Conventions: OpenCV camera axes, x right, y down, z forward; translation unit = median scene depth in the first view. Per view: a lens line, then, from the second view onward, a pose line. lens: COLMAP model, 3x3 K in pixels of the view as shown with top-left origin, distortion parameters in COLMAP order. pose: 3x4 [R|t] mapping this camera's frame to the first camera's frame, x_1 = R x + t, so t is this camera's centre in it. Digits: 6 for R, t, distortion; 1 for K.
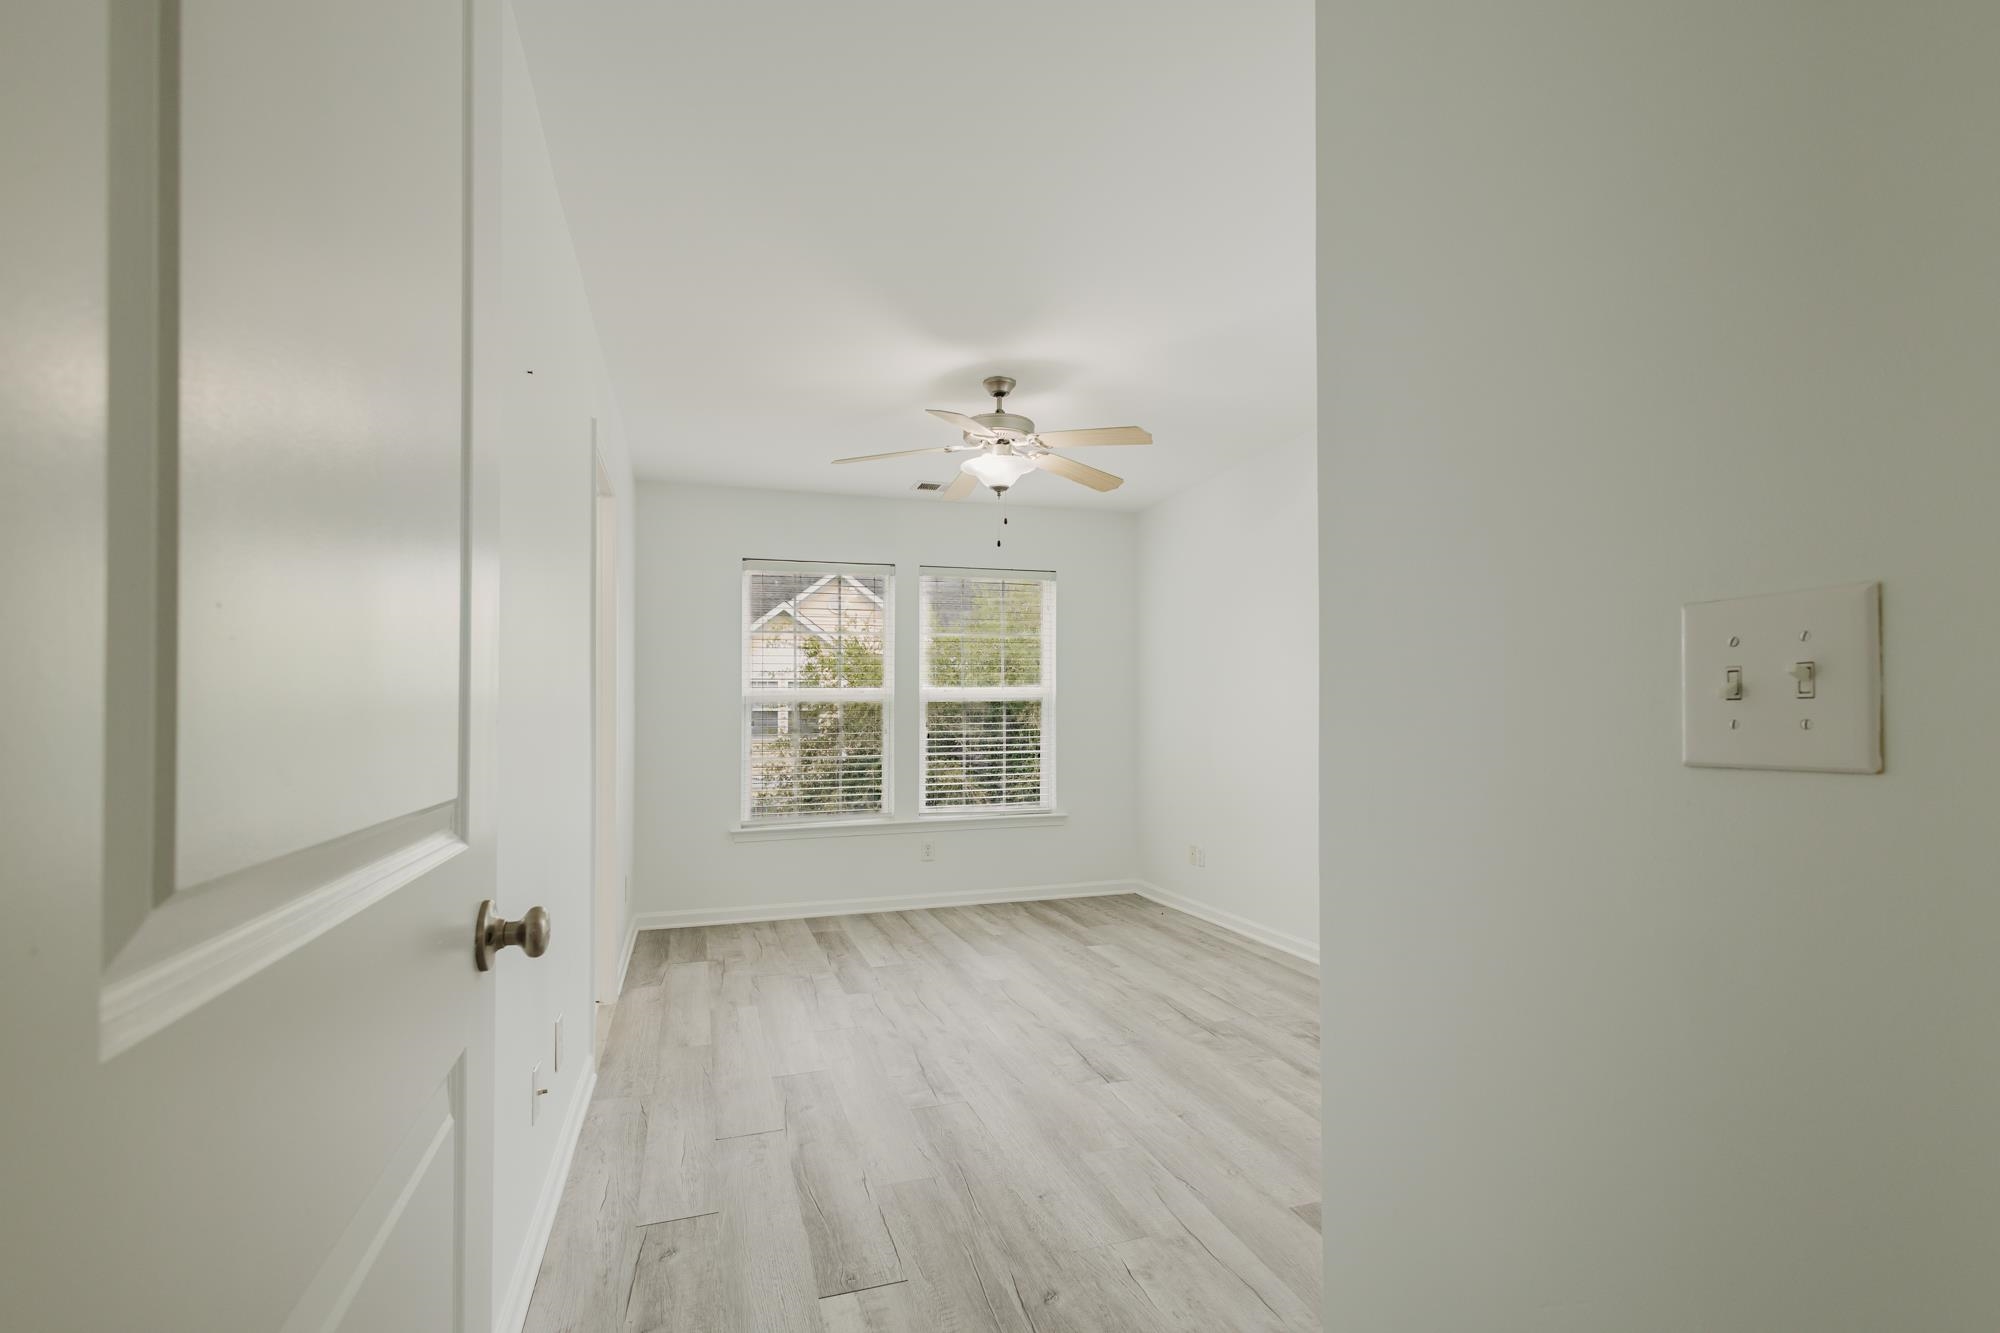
lens RADIAL K [[942.4, 0, 985.8], [0, 942.4, 714.2], [0, 0, 1]] dist [0.000441, -0.000121]
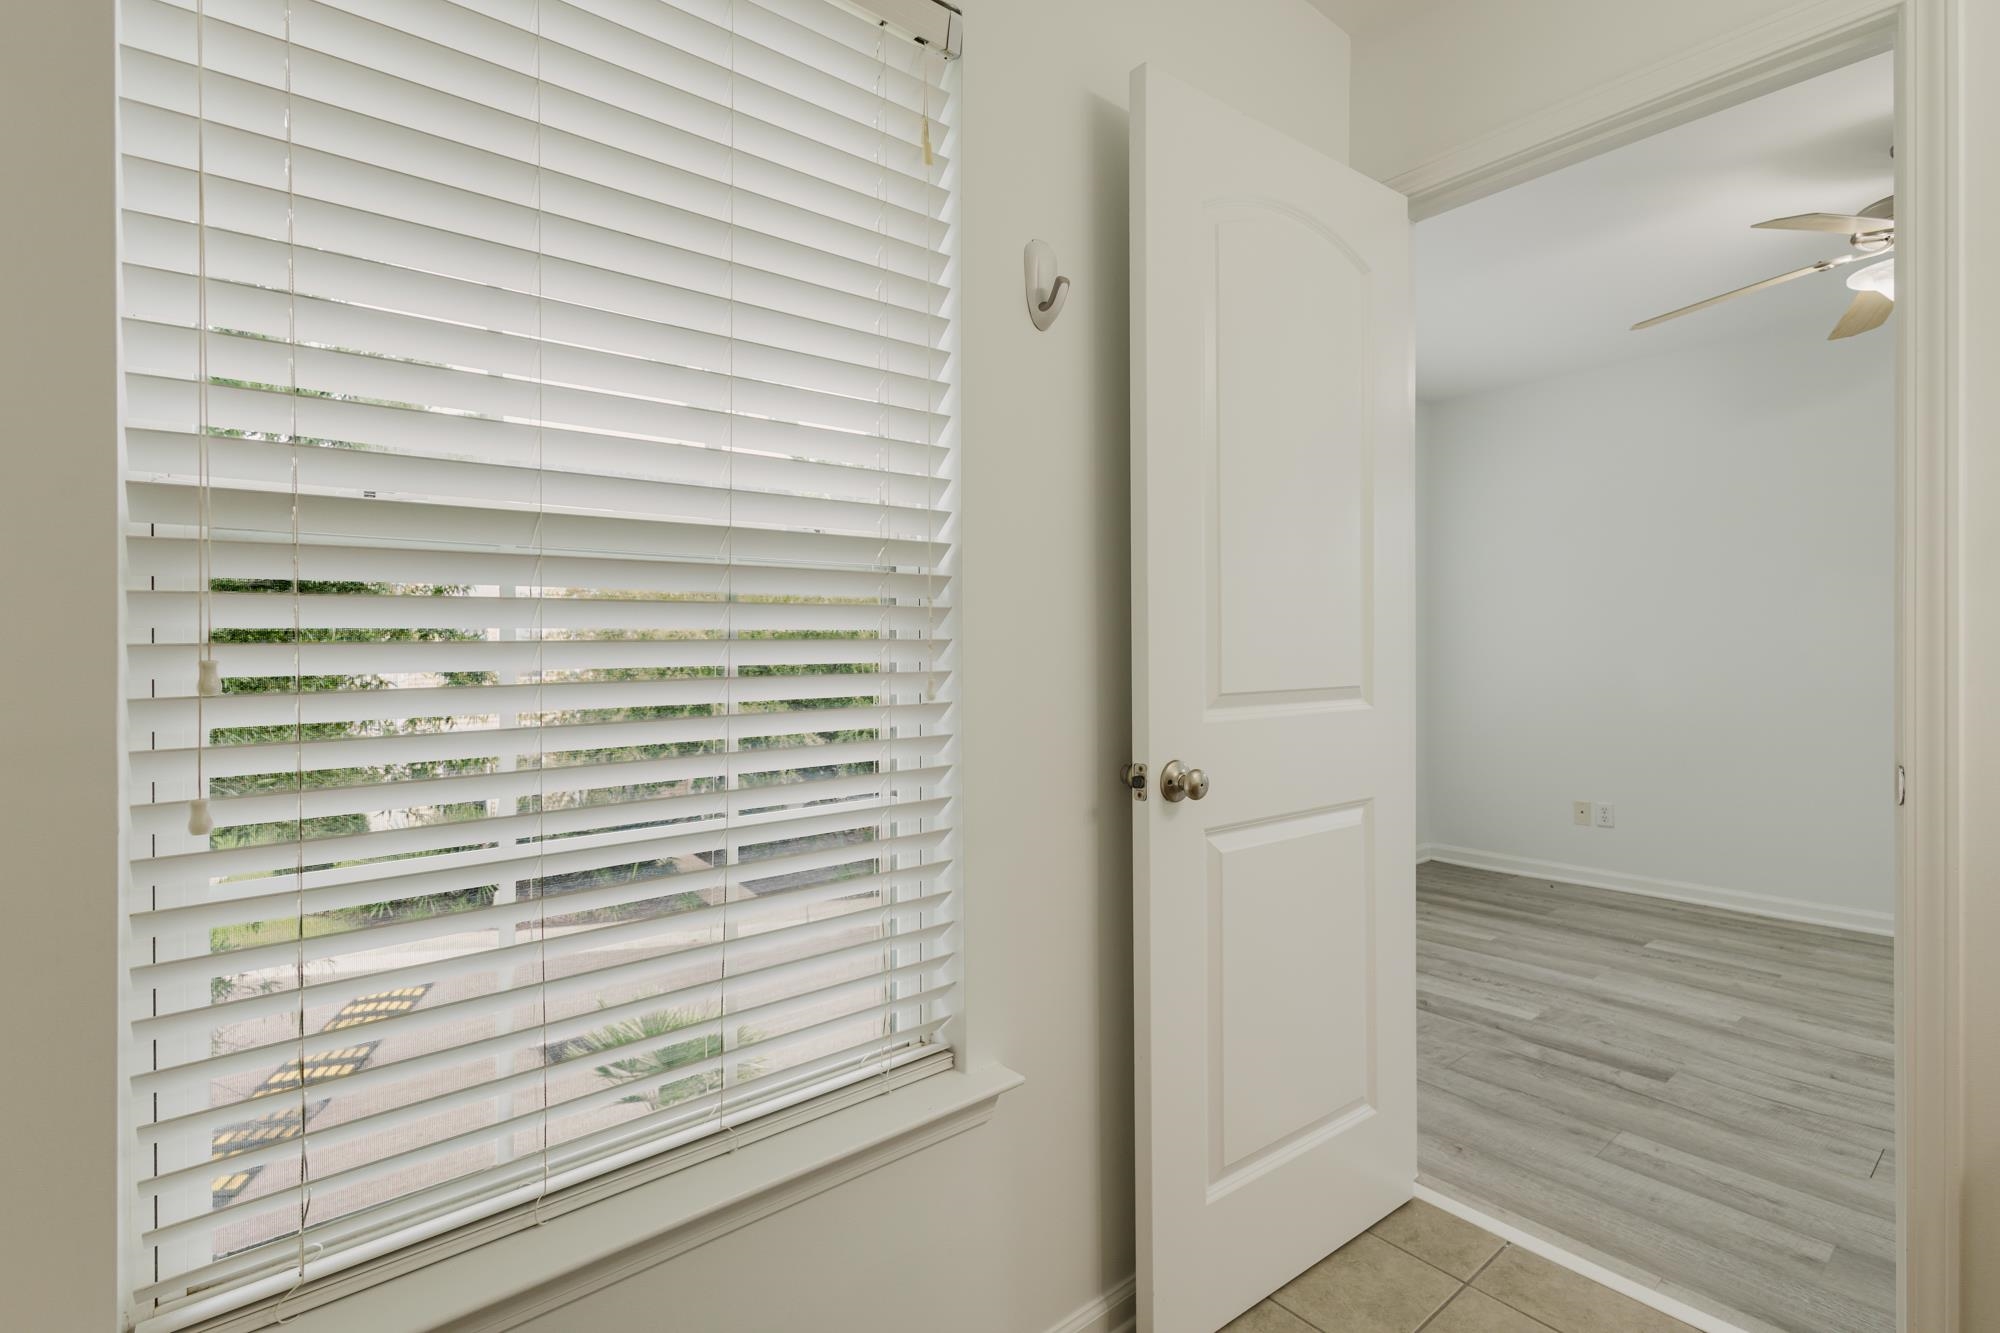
lens RADIAL K [[926.8, 0, 992.0], [0, 926.8, 645.2], [0, 0, 1]] dist [0.012026, -0.000902]
pose [[0.925448, -0.003104, 0.378862, -0.973766], [0.004560, 0.999985, -0.002947, -0.005235], [-0.378847, 0.004455, 0.925449, 0.684551]]
